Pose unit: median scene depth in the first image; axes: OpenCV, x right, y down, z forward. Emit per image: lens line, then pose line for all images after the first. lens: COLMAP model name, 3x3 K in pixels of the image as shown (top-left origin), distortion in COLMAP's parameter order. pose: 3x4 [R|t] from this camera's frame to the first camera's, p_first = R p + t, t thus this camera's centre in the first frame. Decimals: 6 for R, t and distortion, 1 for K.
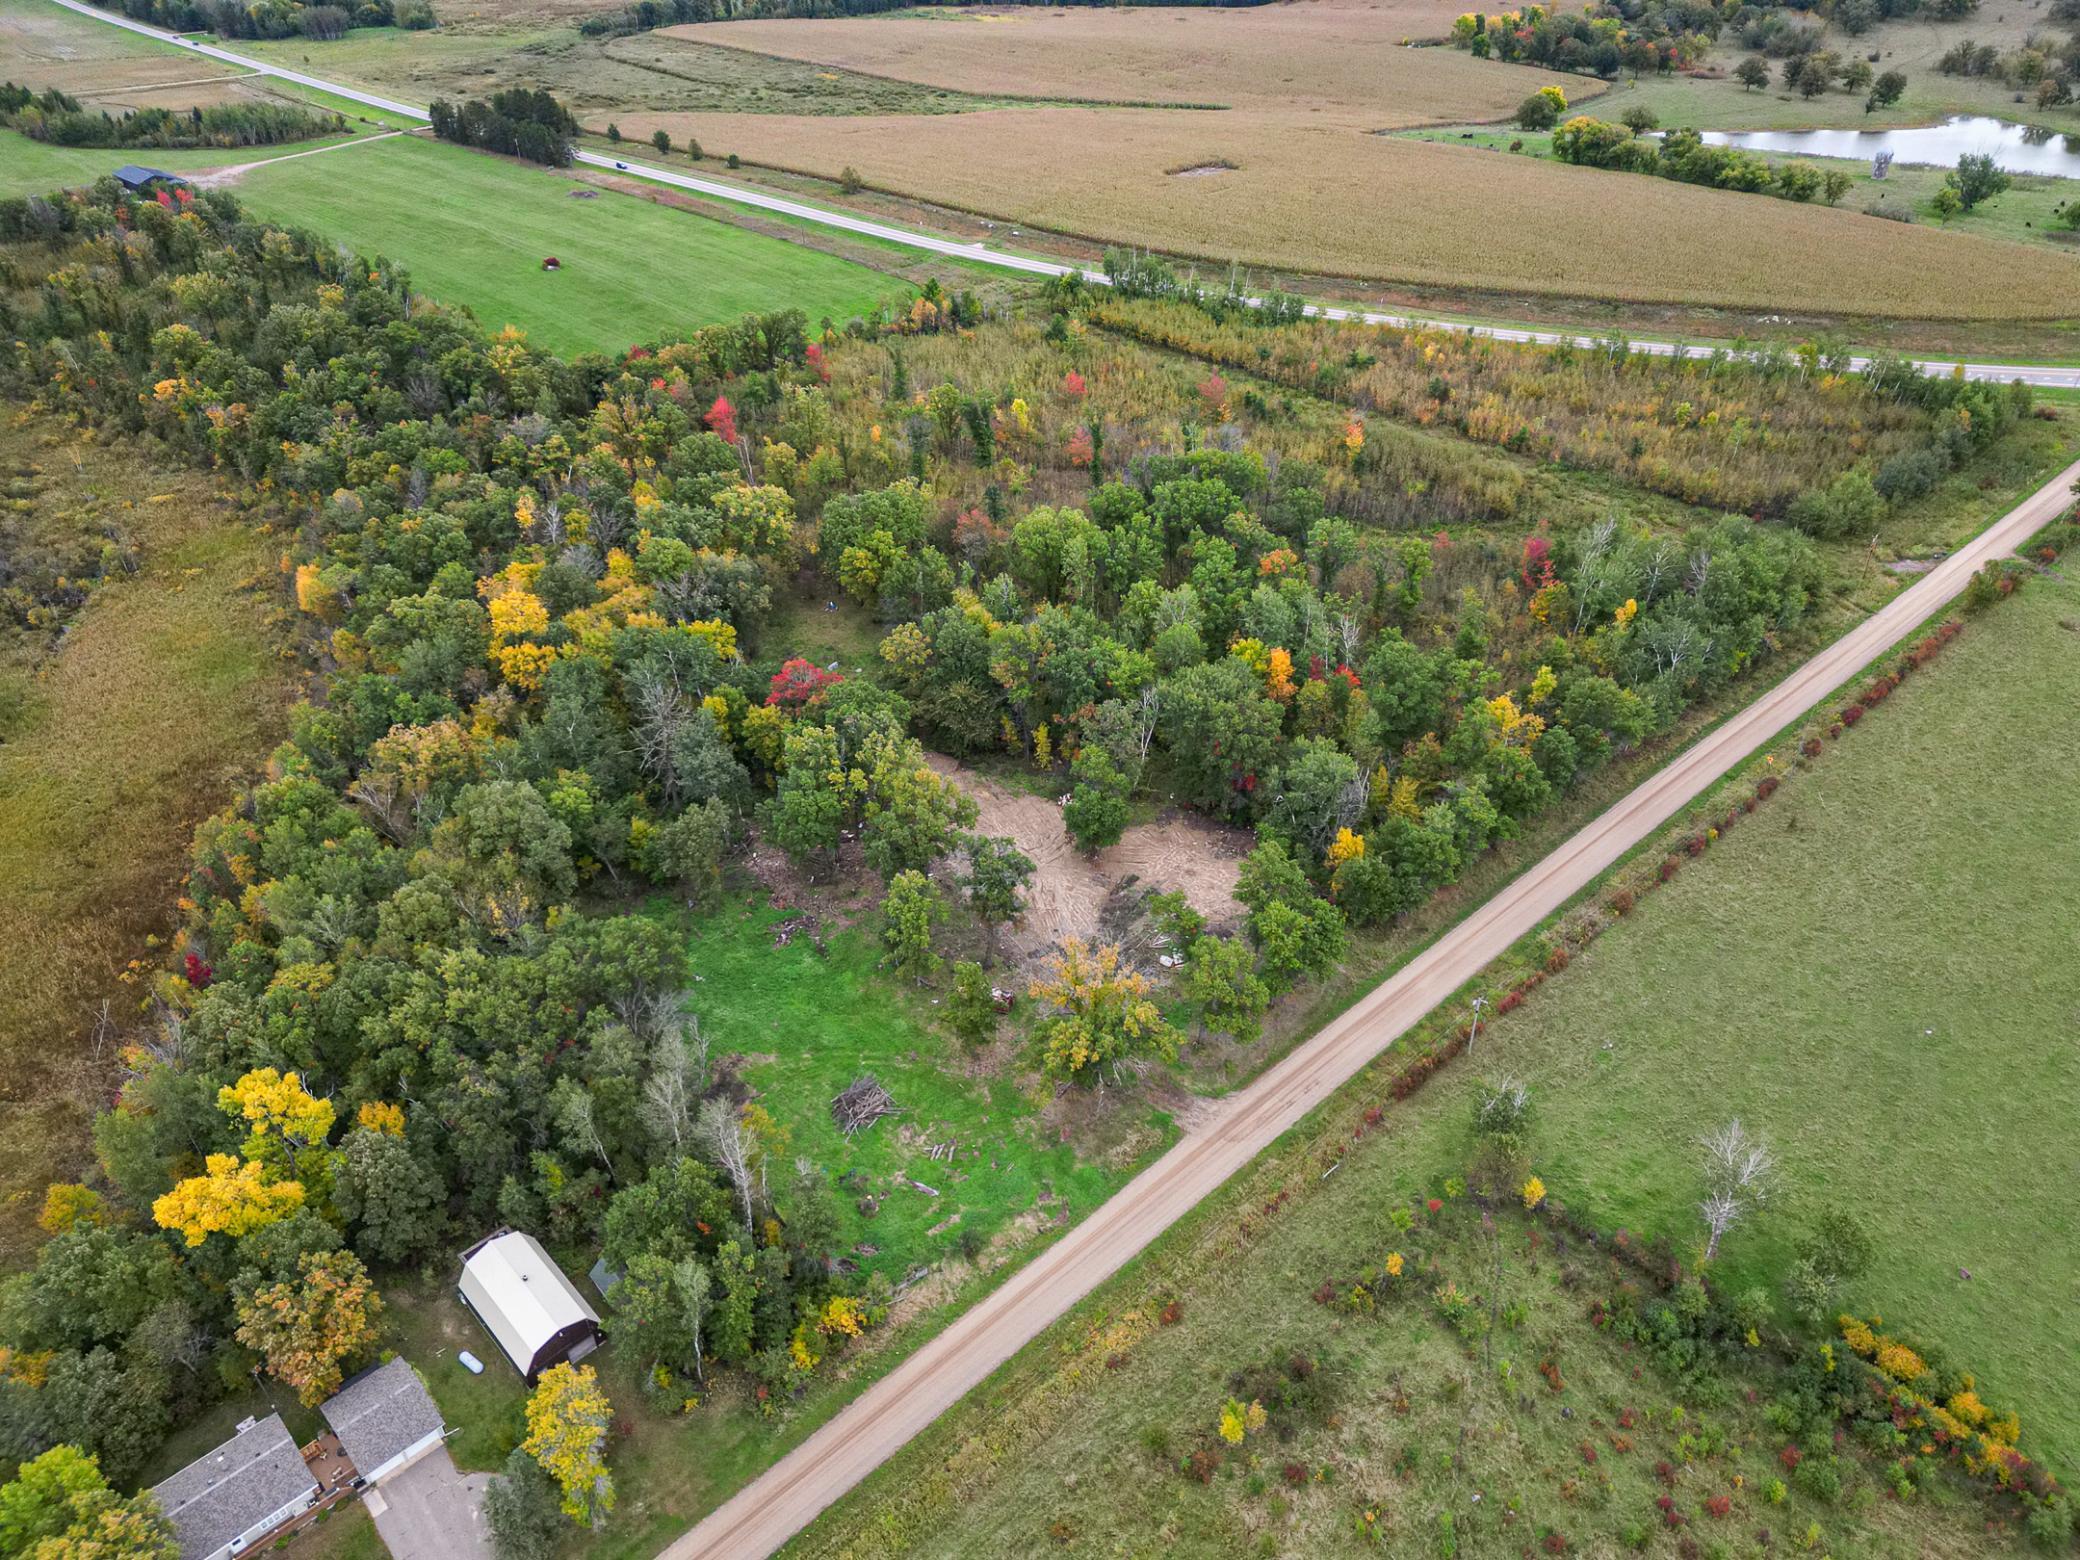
lens RADIAL K [[1464.5, 0, 1030.2], [0, 1464.5, 775.5], [0, 0, 1]] dist [0.071185, -0.060162]
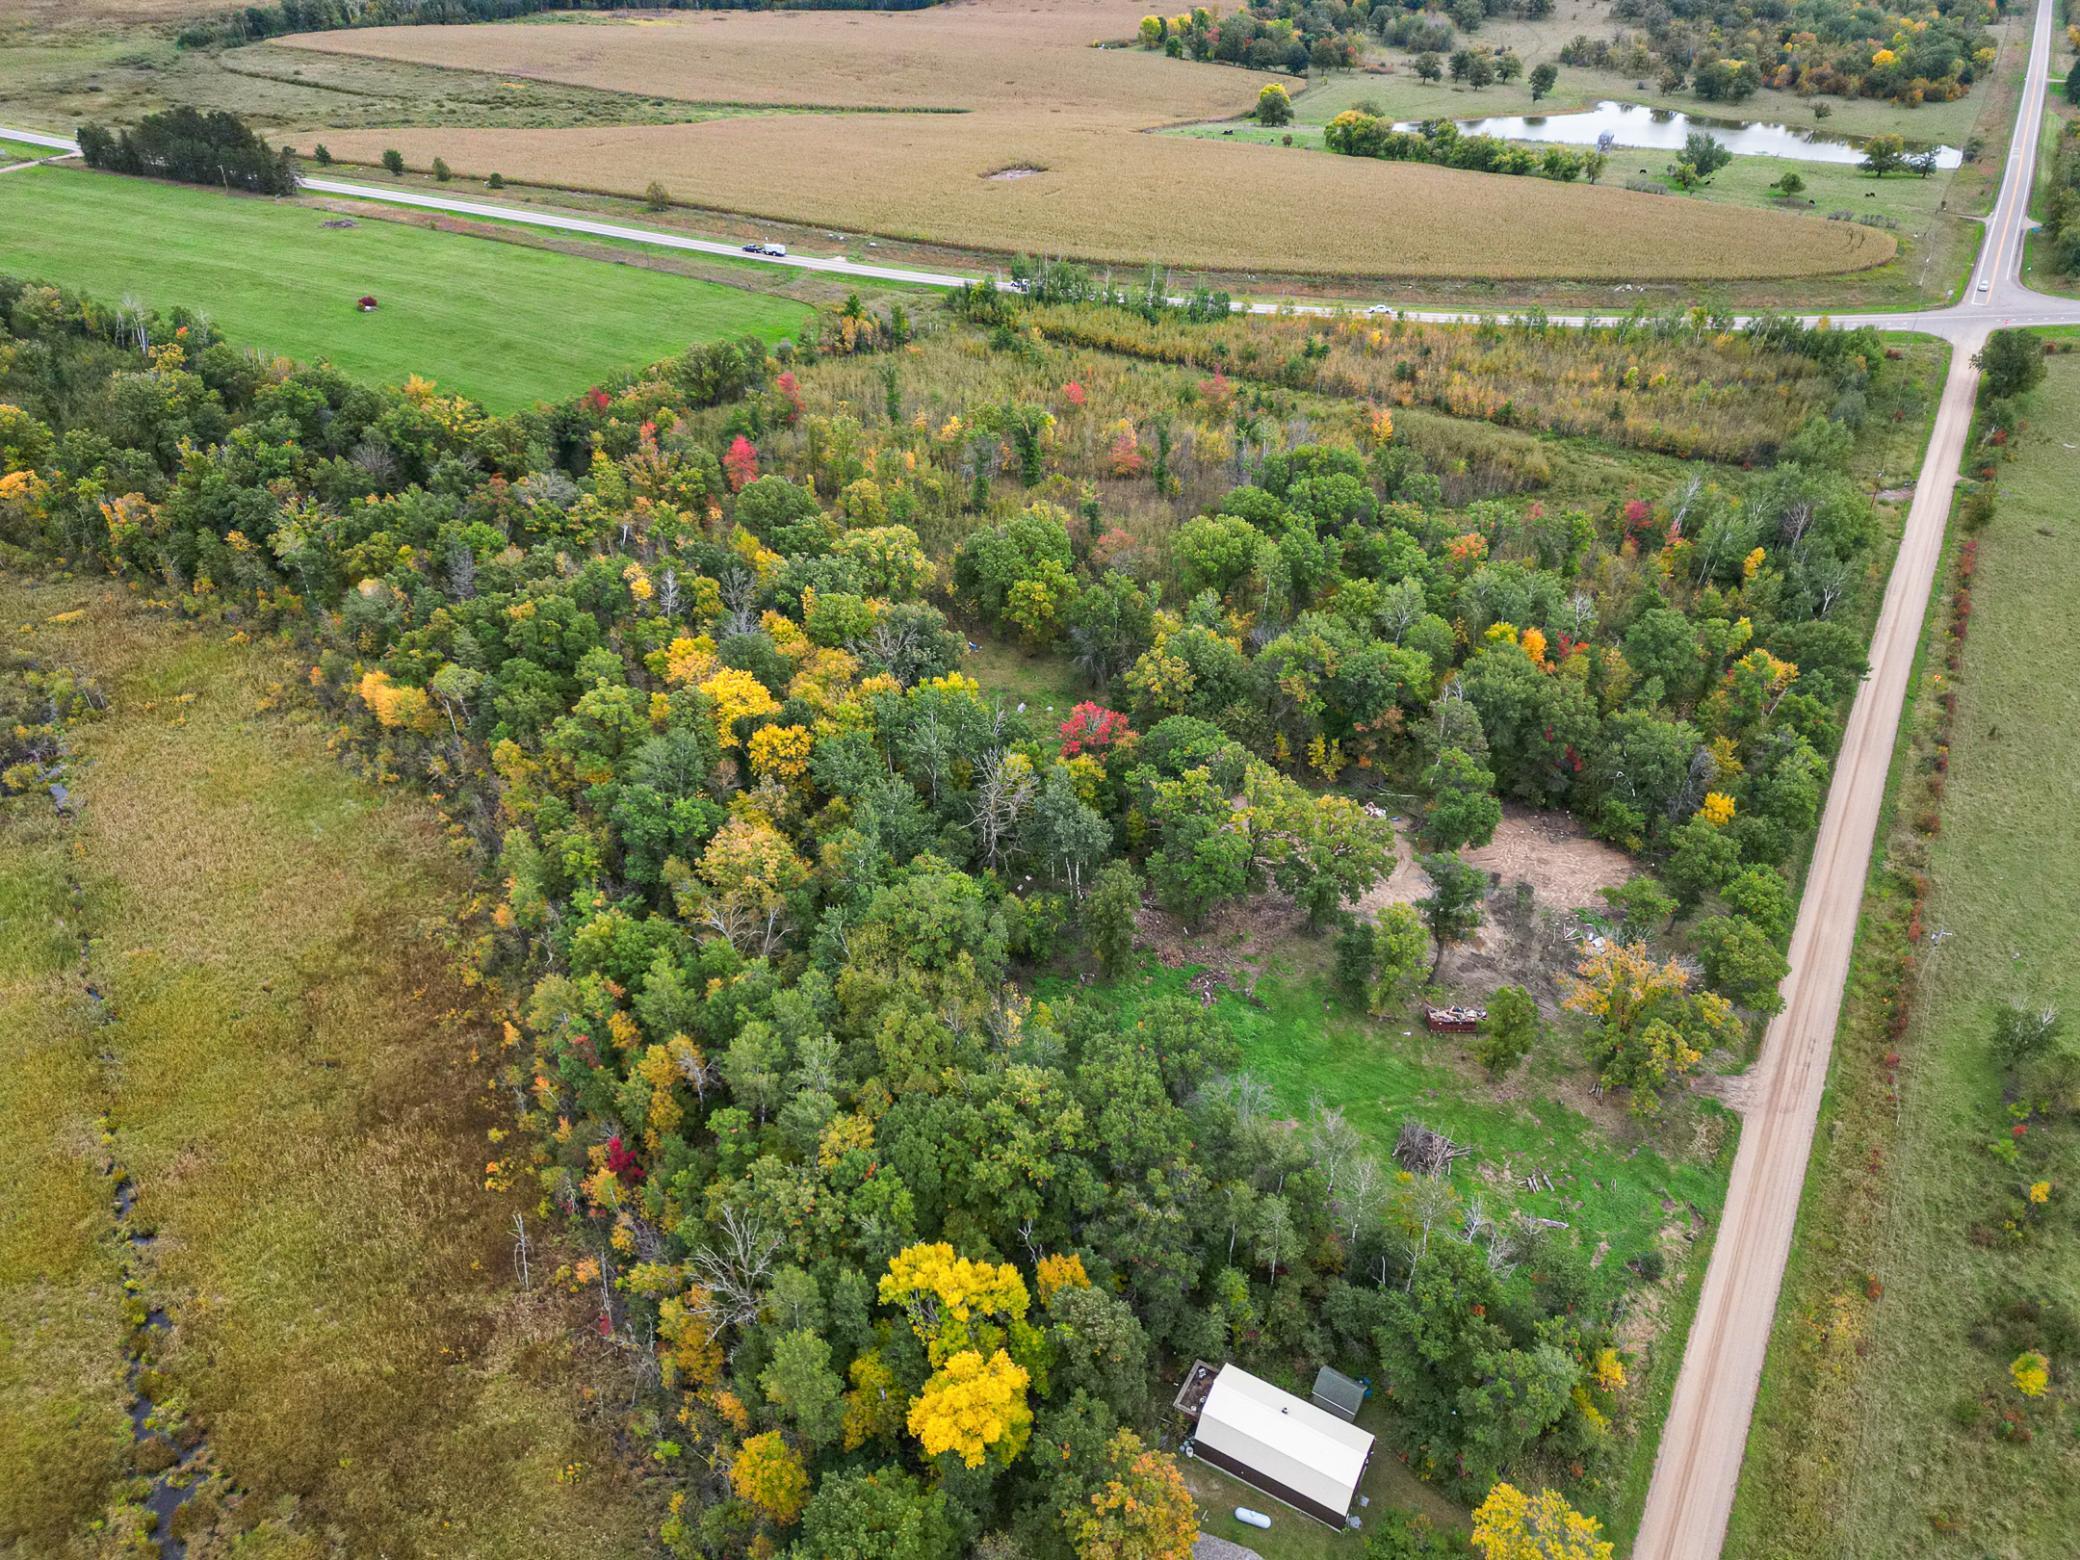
lens RADIAL K [[1458.5, 0, 1035.7], [0, 1458.5, 768.4], [0, 0, 1]] dist [0.075771, -0.067539]
pose [[0.955314, -0.142495, 0.258980, -0.242854], [0.143592, 0.989527, 0.014777, -0.031111], [-0.258374, 0.023070, 0.965770, 0.058014]]
